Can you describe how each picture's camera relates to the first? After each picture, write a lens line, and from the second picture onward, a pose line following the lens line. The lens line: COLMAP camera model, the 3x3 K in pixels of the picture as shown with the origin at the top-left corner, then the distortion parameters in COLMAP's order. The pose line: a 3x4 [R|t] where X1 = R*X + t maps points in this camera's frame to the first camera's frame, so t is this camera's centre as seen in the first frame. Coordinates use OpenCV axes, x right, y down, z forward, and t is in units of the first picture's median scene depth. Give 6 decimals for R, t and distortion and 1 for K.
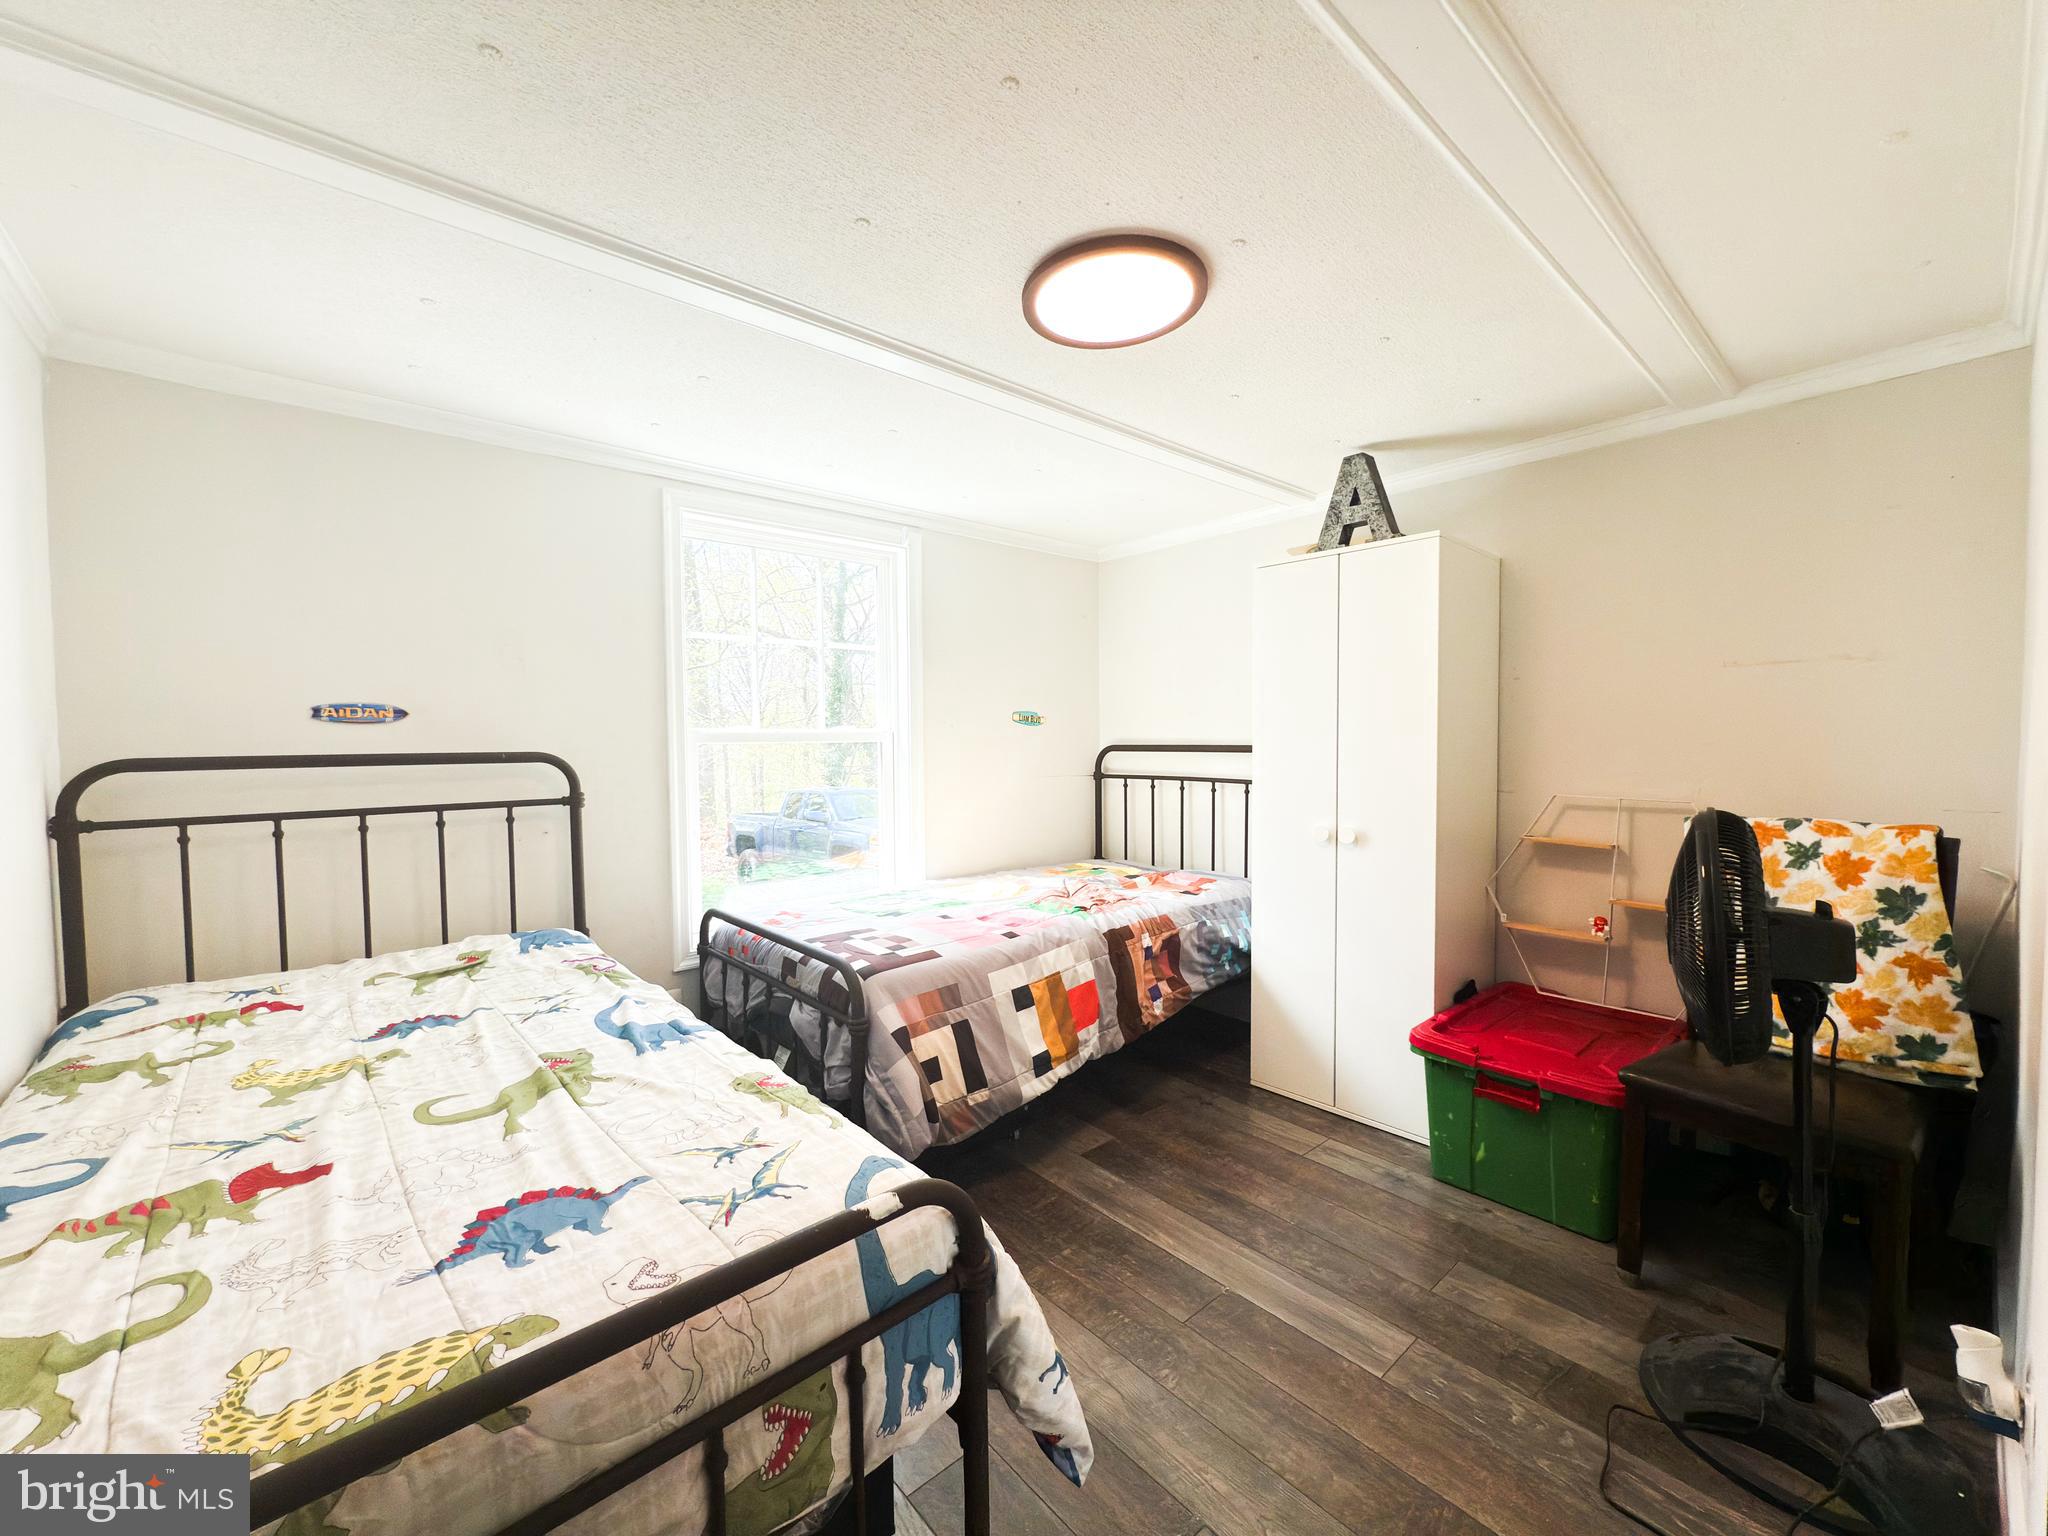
lens RADIAL K [[814.8, 0, 1026.0], [0, 814.8, 767.7], [0, 0, 1]] dist [0.001395, -0.000153]
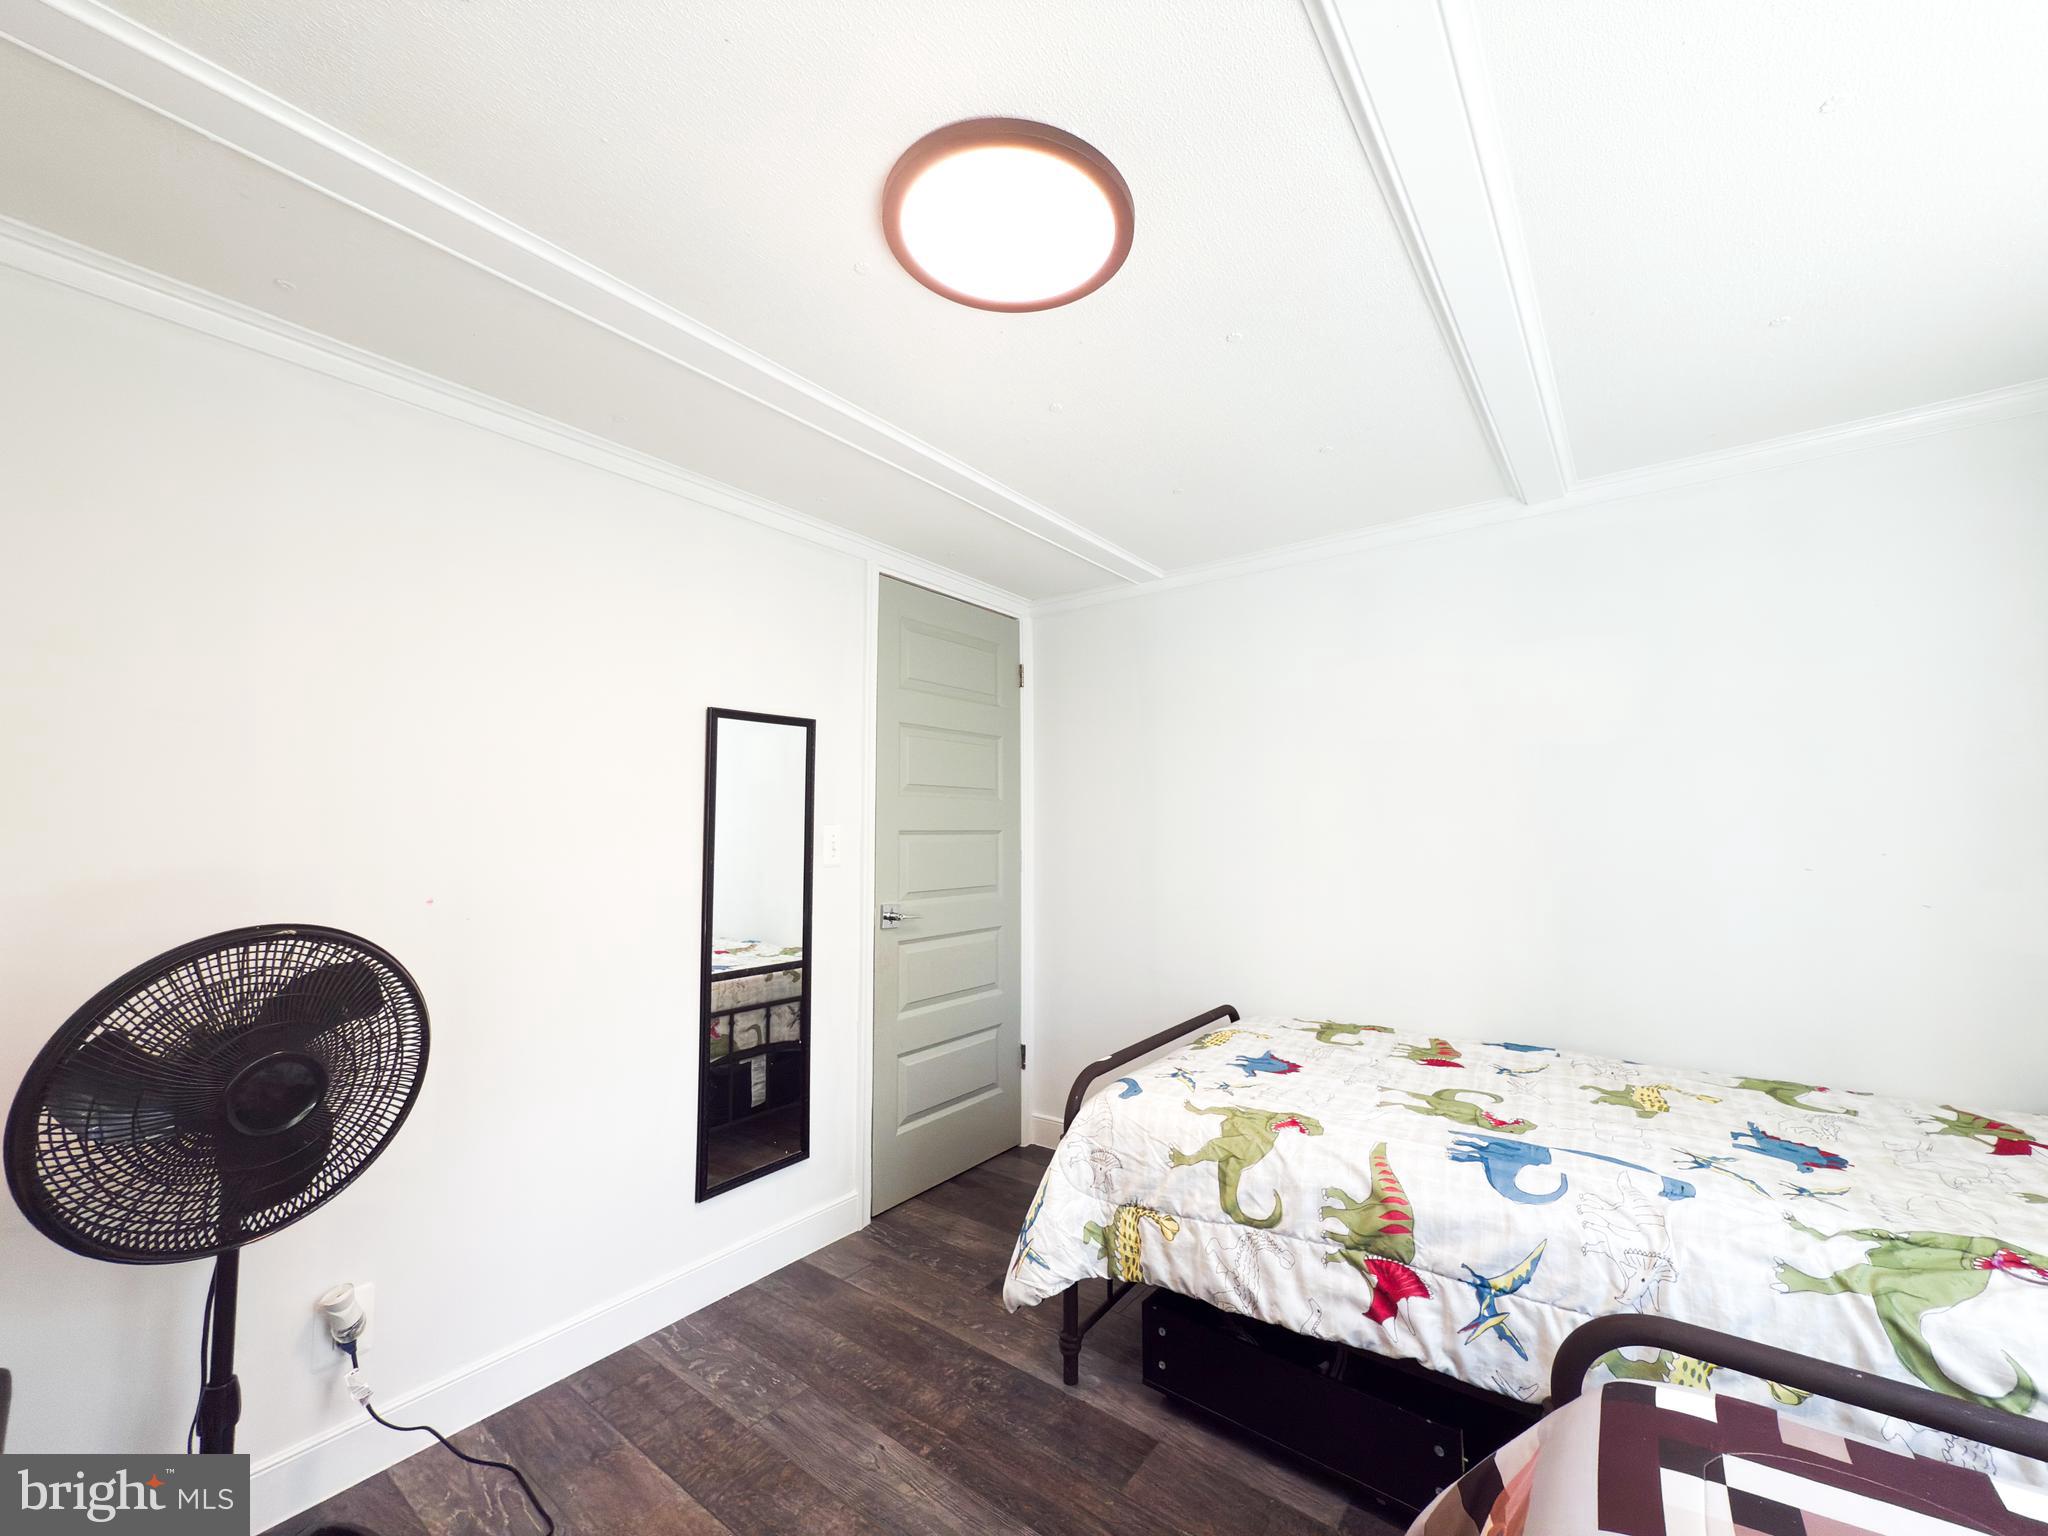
lens RADIAL K [[814.8, 0, 1023.5], [0, 814.8, 771.7], [0, 0, 1]] dist [0.001395, -0.000153]
pose [[-0.979385, -0.006449, -0.201900, 0.379454], [0.000759, 0.999366, -0.035605, -0.097862], [0.202002, -0.035024, -0.978759, 2.665922]]
